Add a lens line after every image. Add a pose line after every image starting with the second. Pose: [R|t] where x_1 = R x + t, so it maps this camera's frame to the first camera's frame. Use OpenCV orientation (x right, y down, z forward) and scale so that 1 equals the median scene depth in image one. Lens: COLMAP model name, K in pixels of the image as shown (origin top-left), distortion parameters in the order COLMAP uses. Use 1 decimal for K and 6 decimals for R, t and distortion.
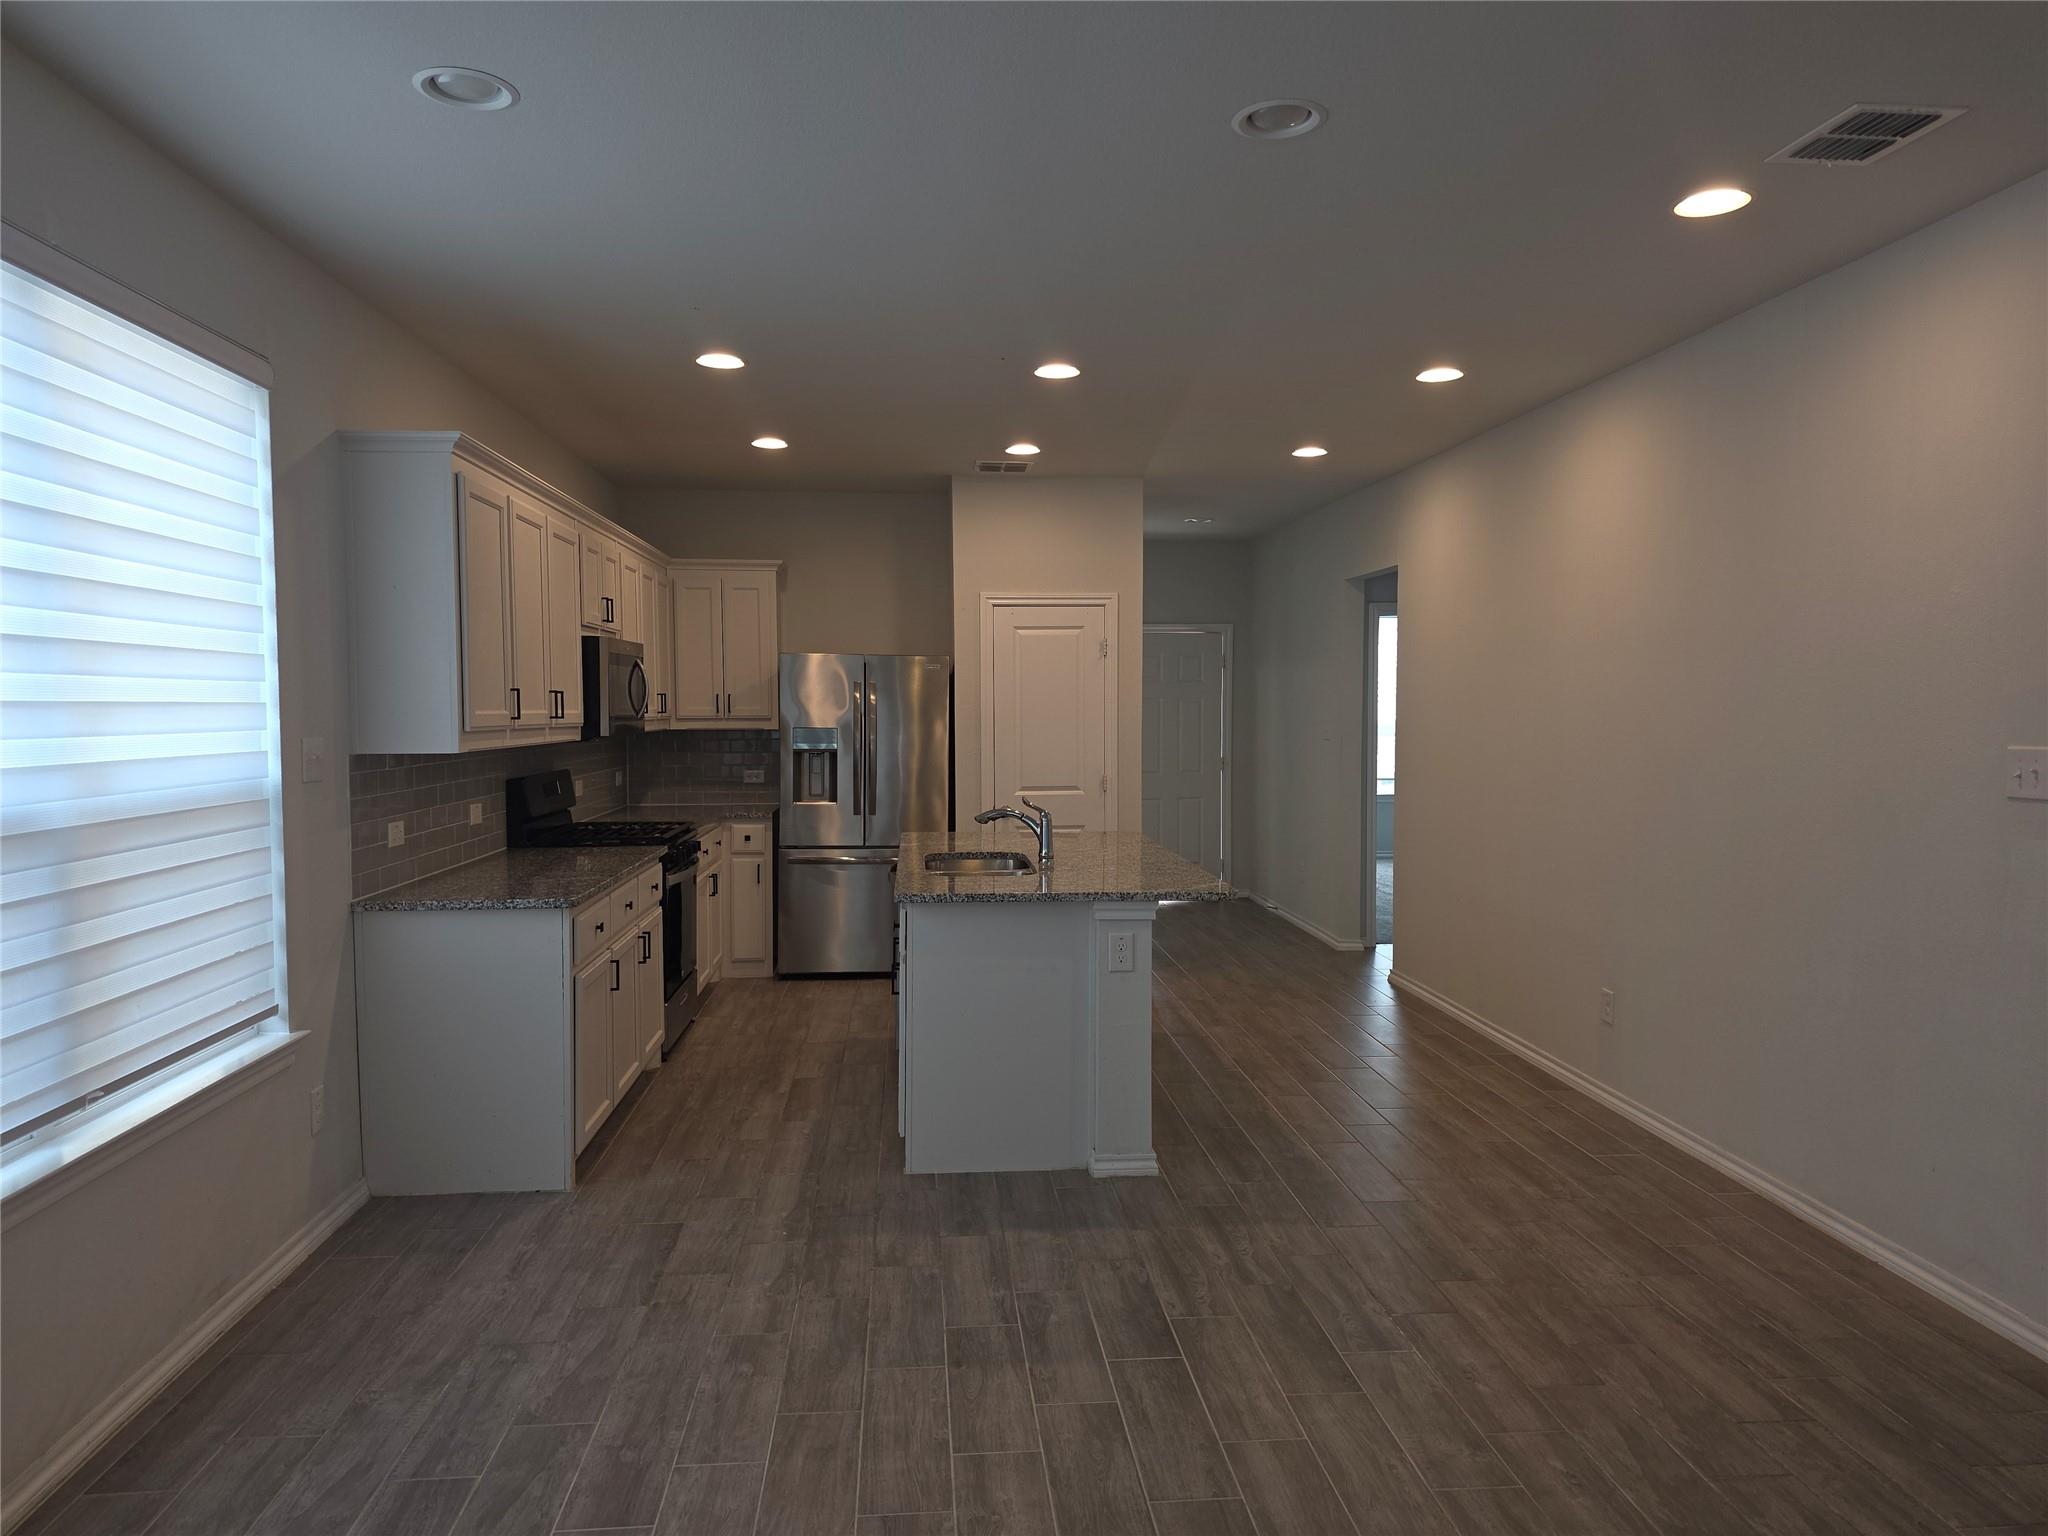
lens RADIAL K [[1378.3, 0, 1018.6], [0, 1378.3, 767.1], [0, 0, 1]] dist [0.037720, -0.005844]
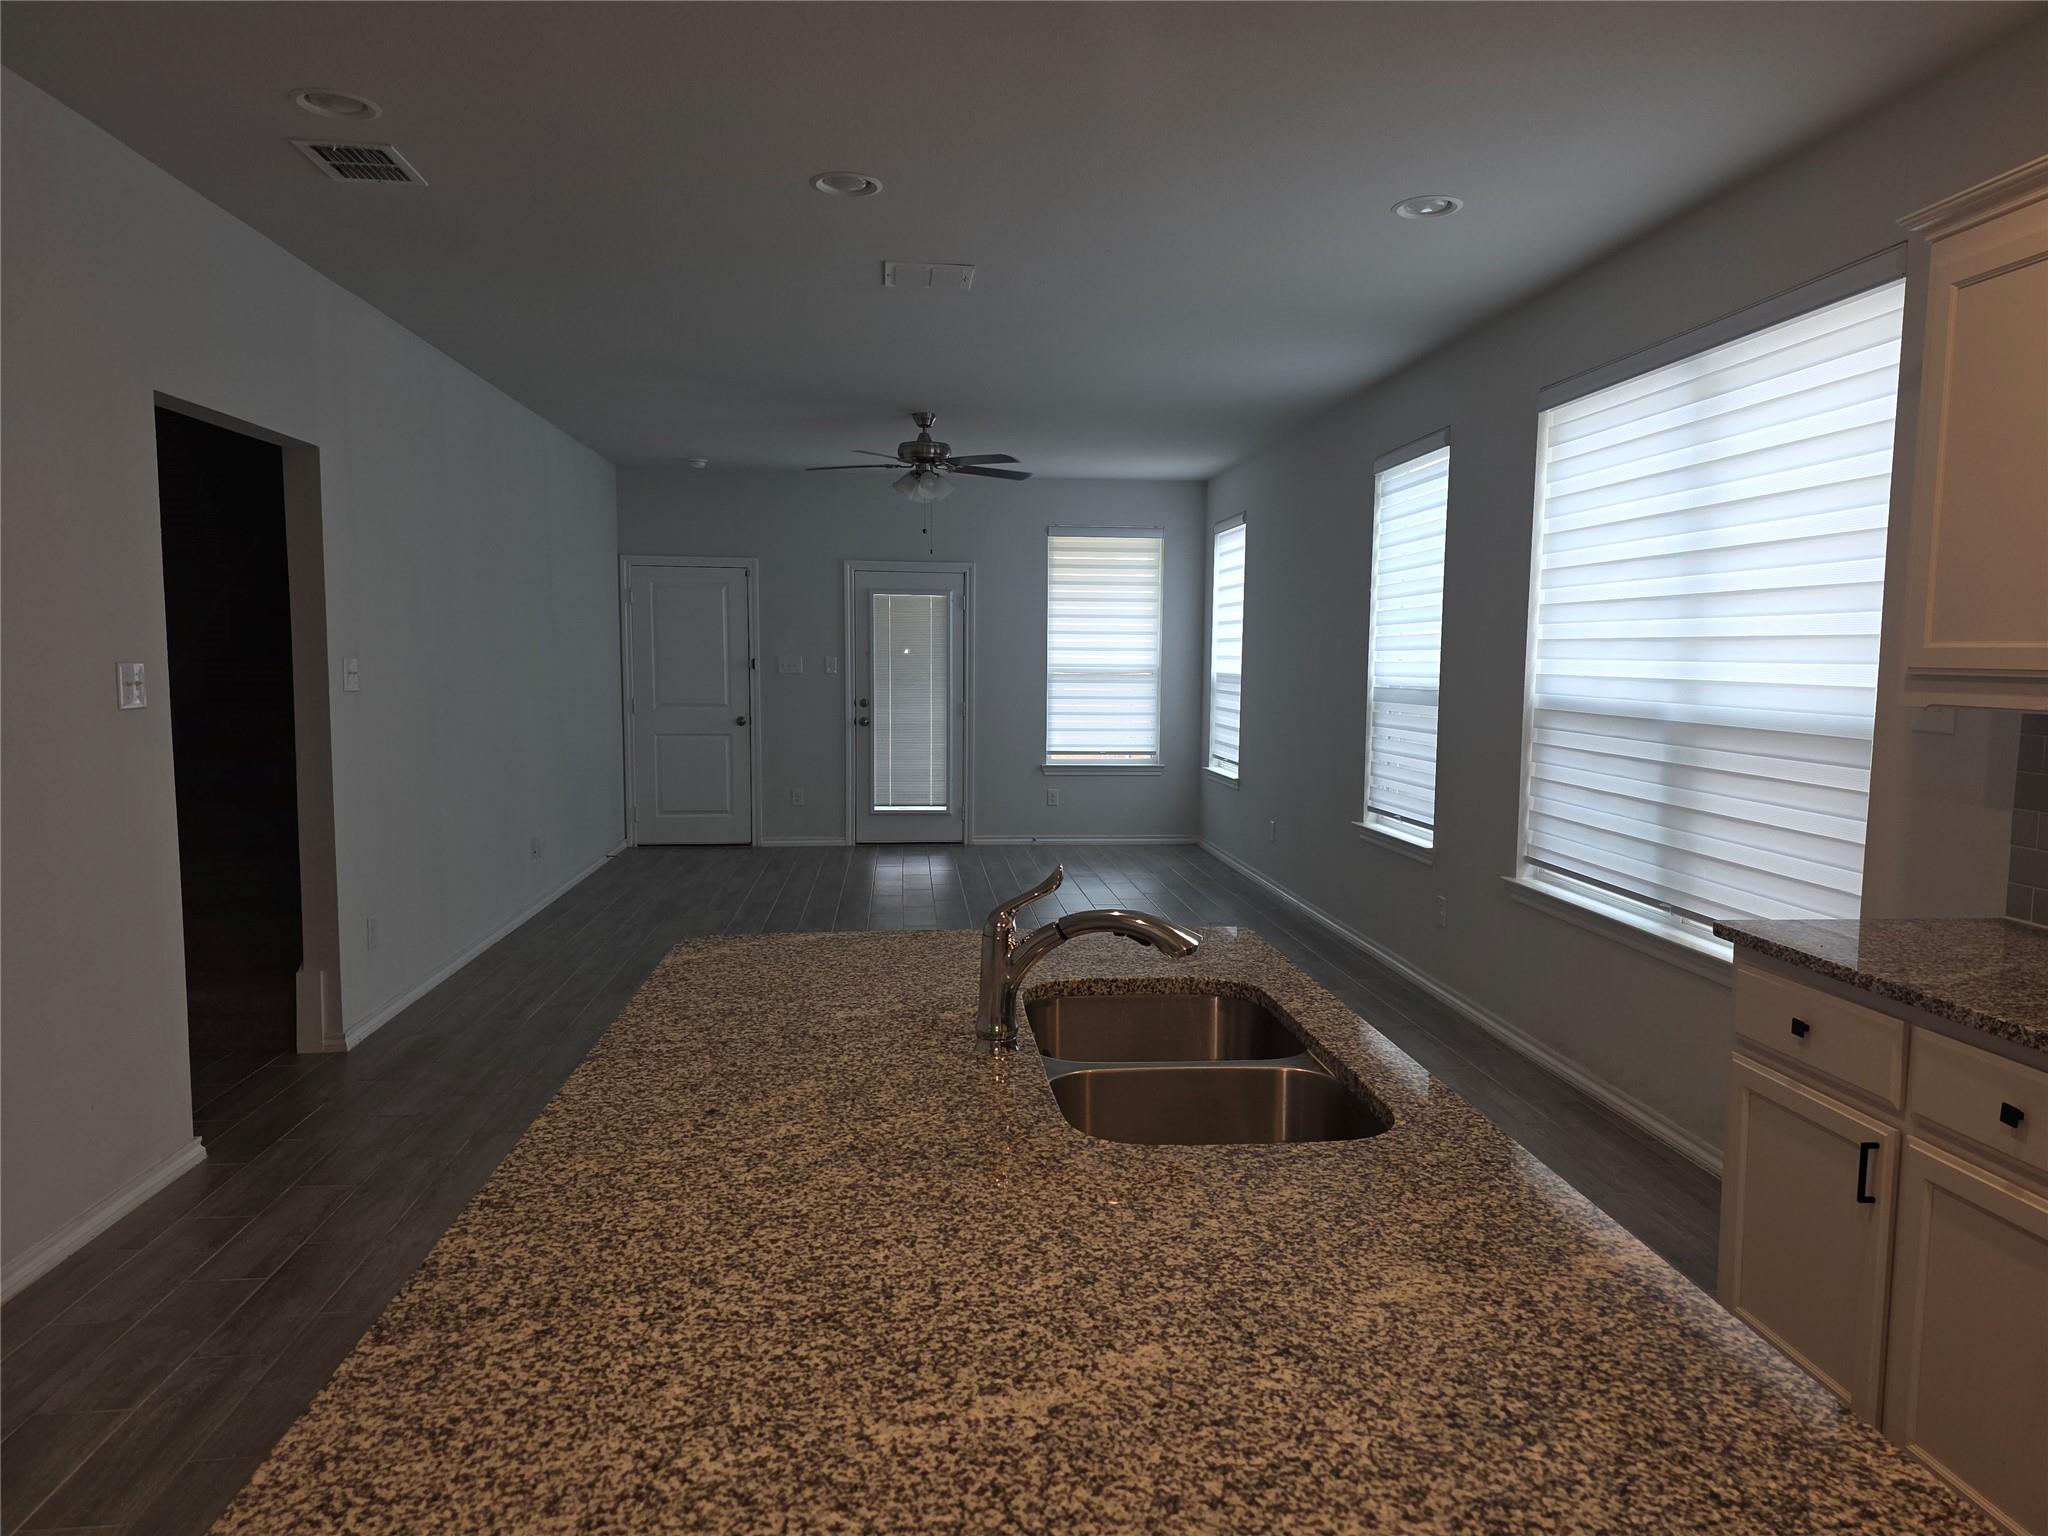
lens RADIAL K [[1378.3, 0, 1041.5], [0, 1378.3, 778.3], [0, 0, 1]] dist [0.037720, -0.005844]
pose [[-0.999684, -0.006561, -0.024275, 0.027666], [-0.009892, 0.990137, 0.139753, -0.082959], [0.023118, 0.139949, -0.989889, 2.087858]]
